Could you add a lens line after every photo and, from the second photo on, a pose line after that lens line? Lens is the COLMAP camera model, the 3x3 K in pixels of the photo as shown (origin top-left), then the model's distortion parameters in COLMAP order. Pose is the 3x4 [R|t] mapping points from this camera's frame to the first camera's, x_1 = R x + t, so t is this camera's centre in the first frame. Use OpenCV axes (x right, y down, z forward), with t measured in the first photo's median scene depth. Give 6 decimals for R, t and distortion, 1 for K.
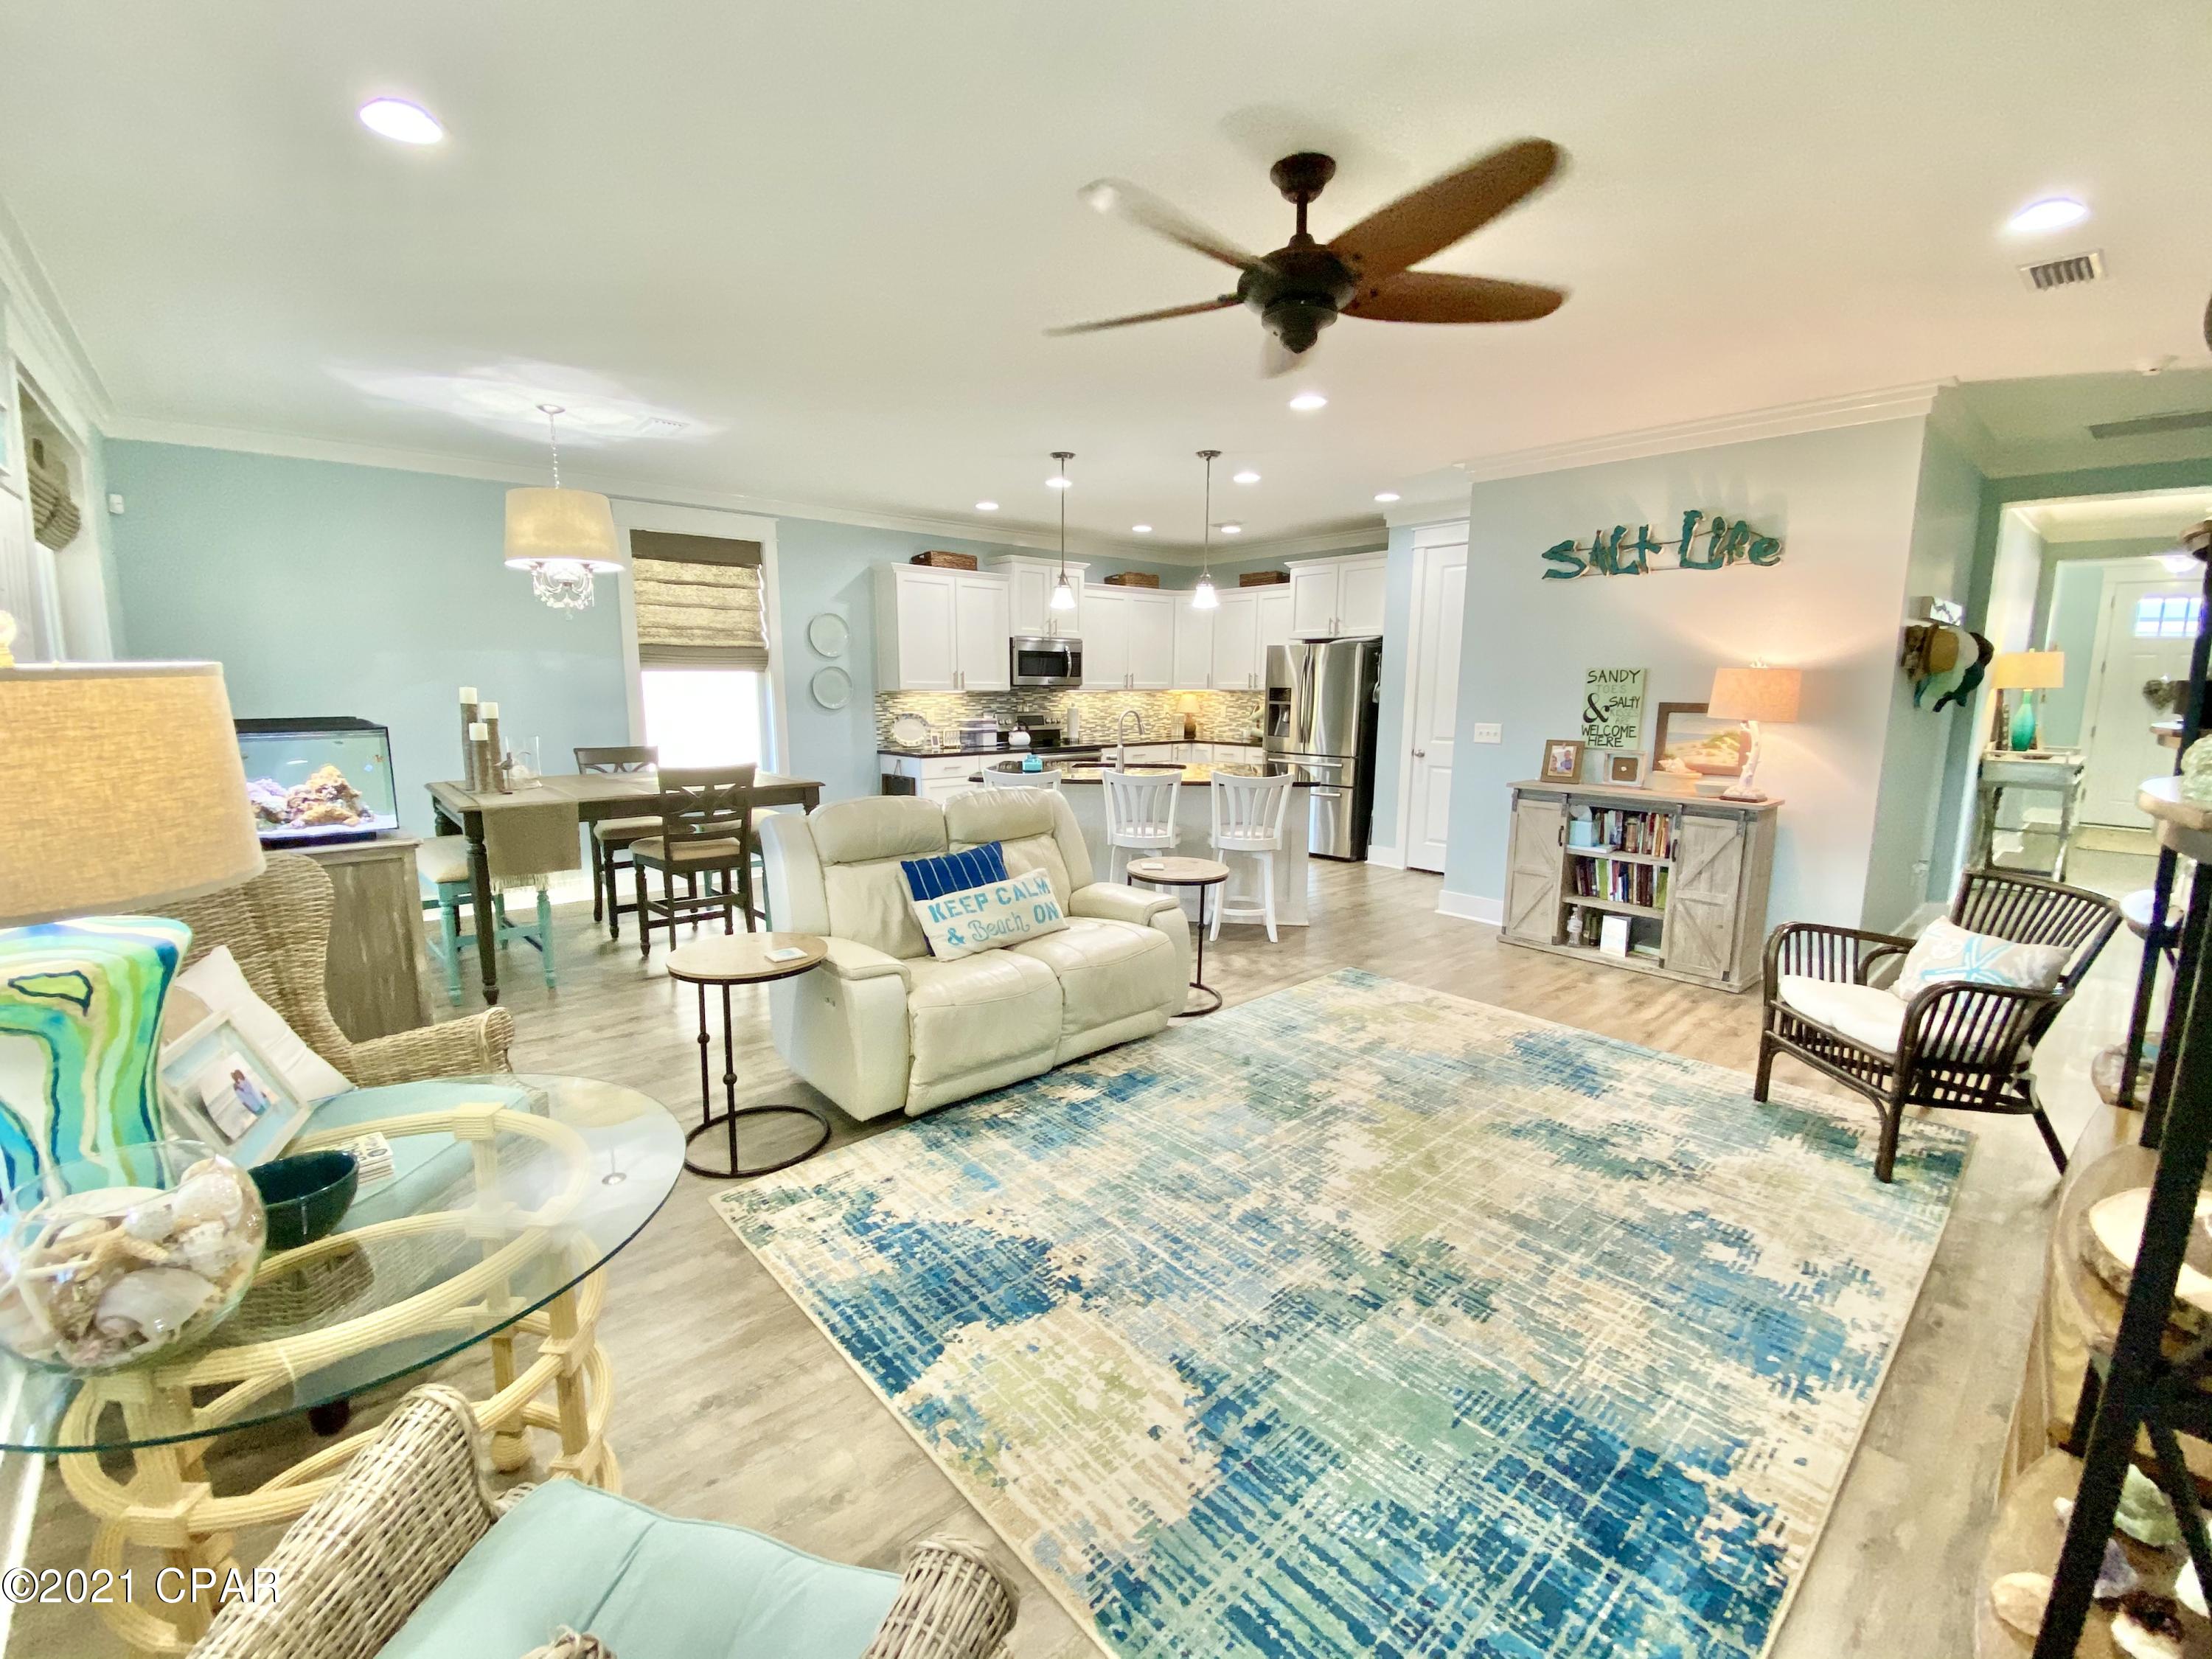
lens RADIAL K [[932.3, 0, 1097.2], [0, 932.3, 836.8], [0, 0, 1]] dist [0.033163, -0.028738]
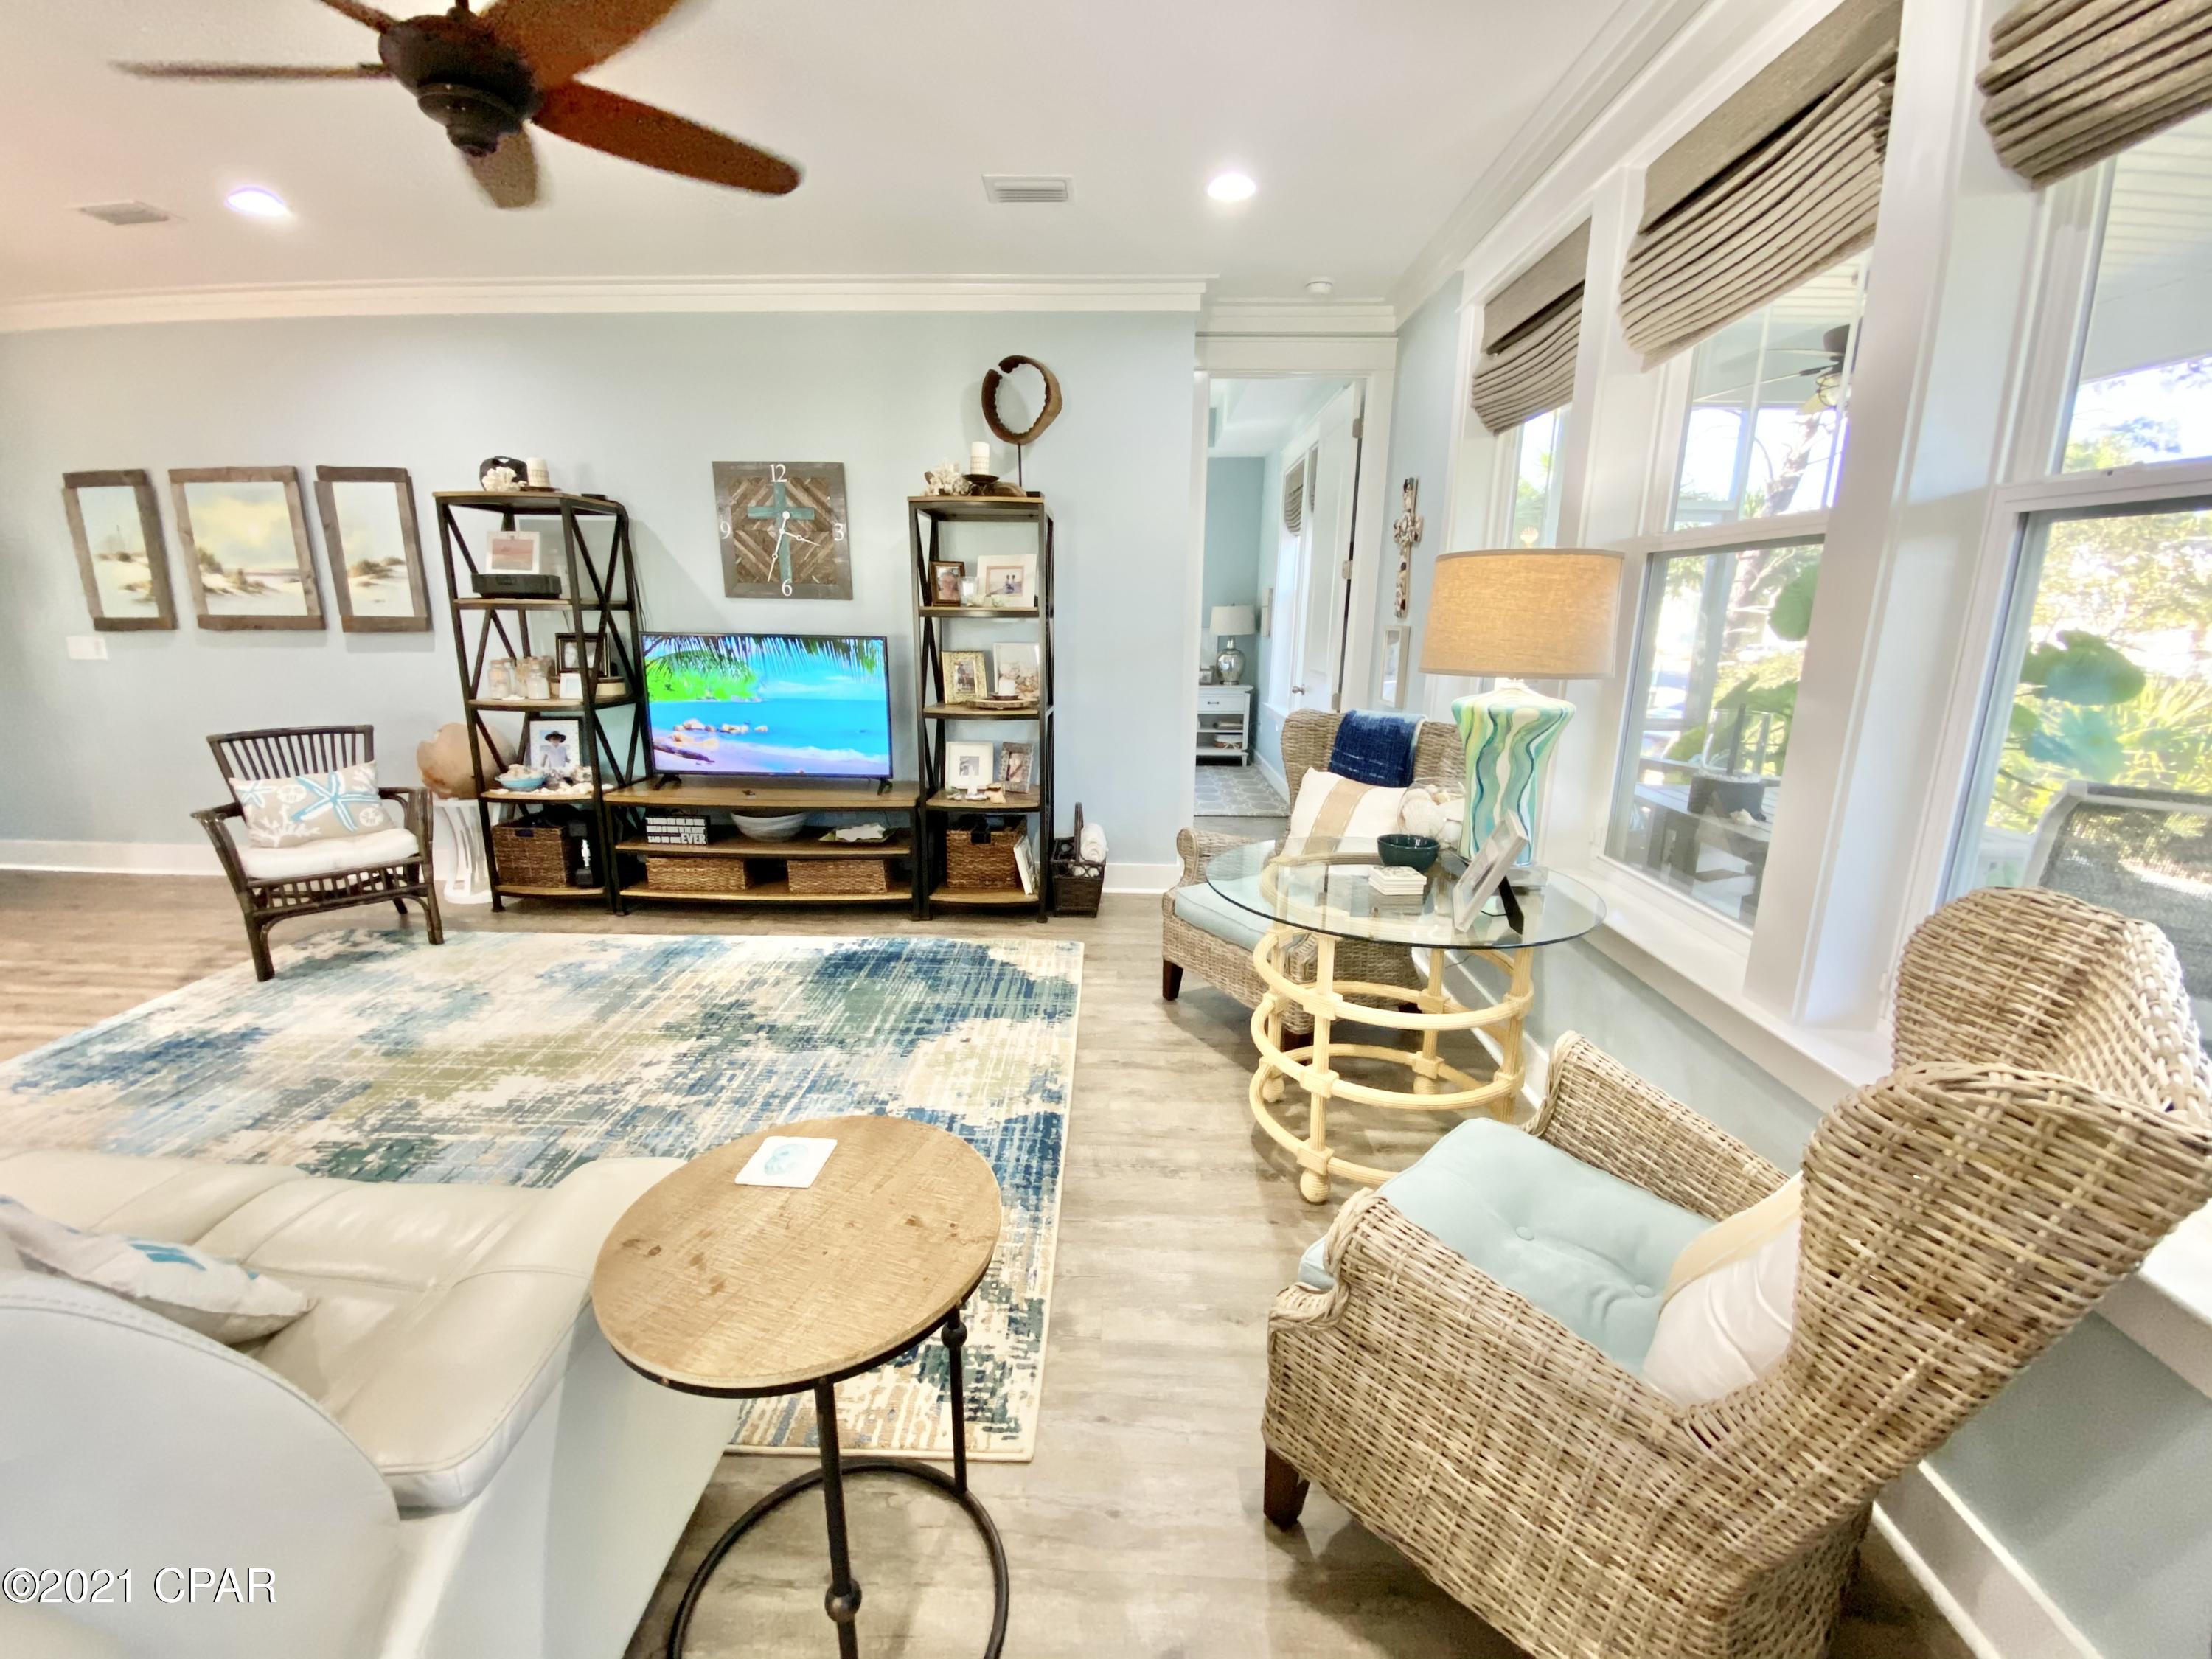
lens RADIAL K [[893.5, 0, 1095.2], [0, 893.5, 828.2], [0, 0, 1]] dist [0.026867, -0.023489]
pose [[-0.724602, -0.169395, 0.668025, -0.604370], [0.103974, 0.931356, 0.348950, -0.131088], [-0.681279, 0.322307, -0.657250, 0.978540]]
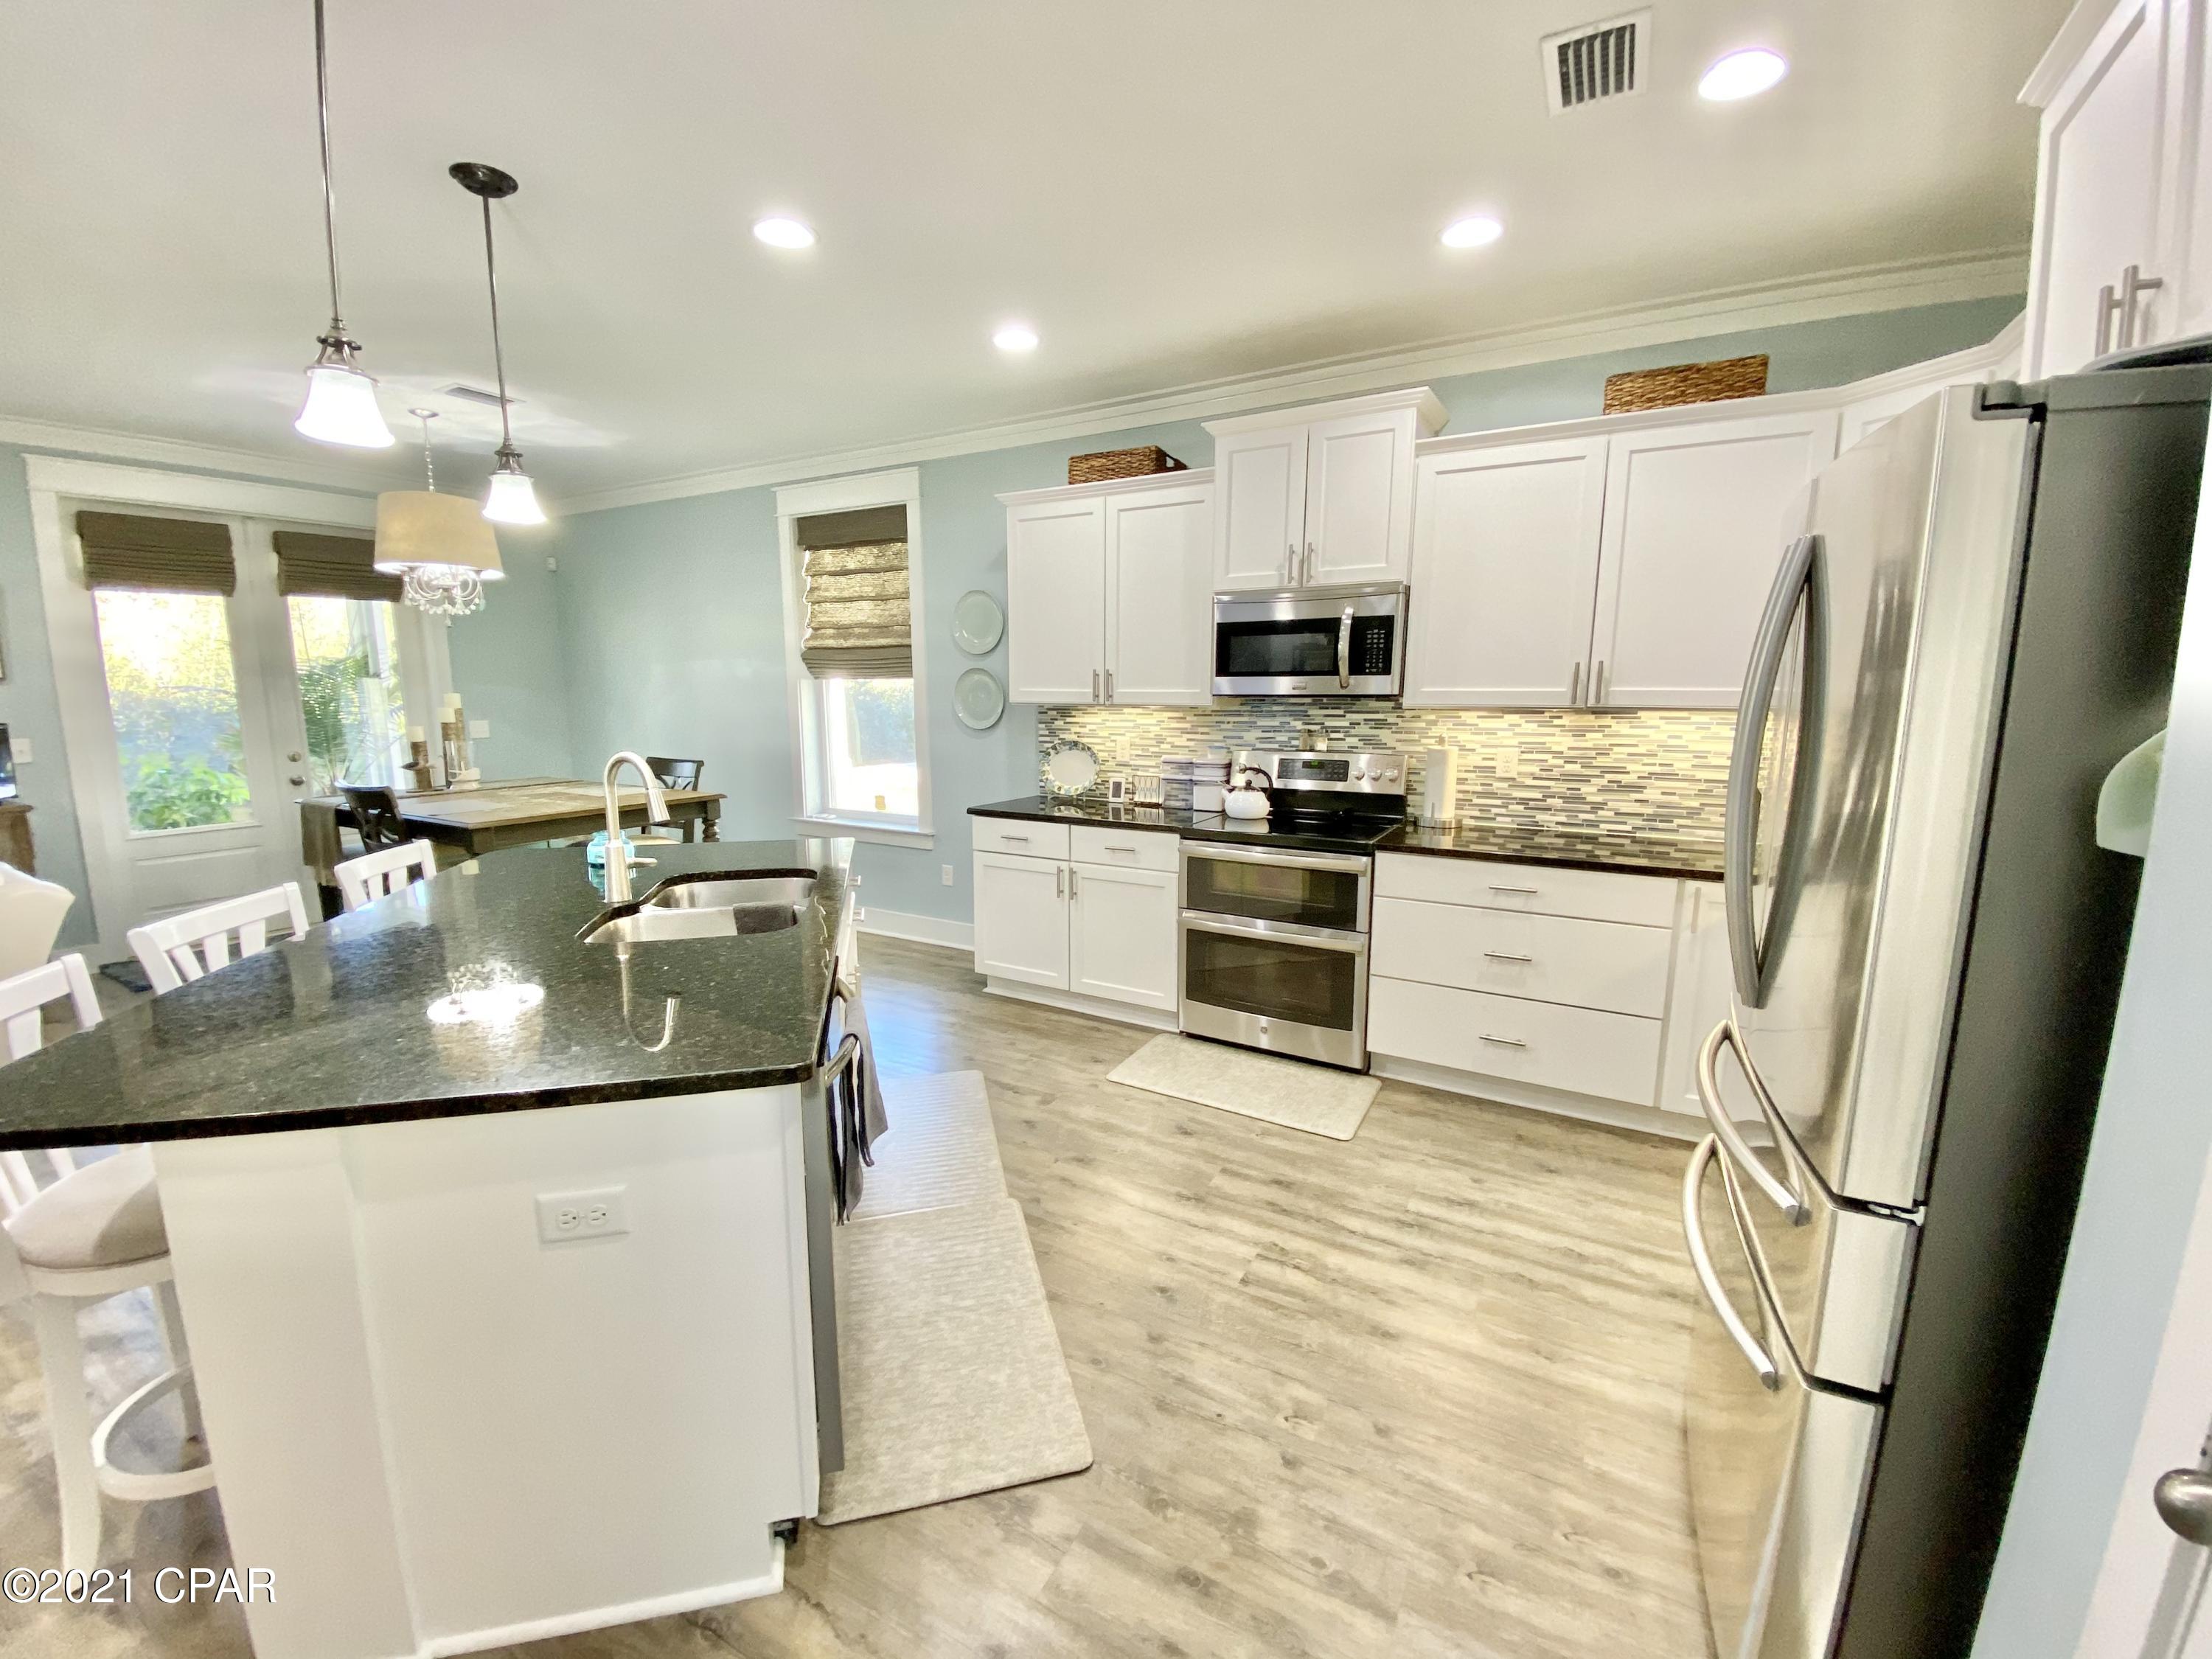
lens RADIAL K [[893.5, 0, 1095.2], [0, 893.5, 828.2], [0, 0, 1]] dist [0.026867, -0.023489]
pose [[0.326523, 0.143952, -0.934163, 0.811878], [-0.155756, 0.983018, 0.097039, -0.306735], [0.932268, 0.113816, 0.343399, 1.862495]]
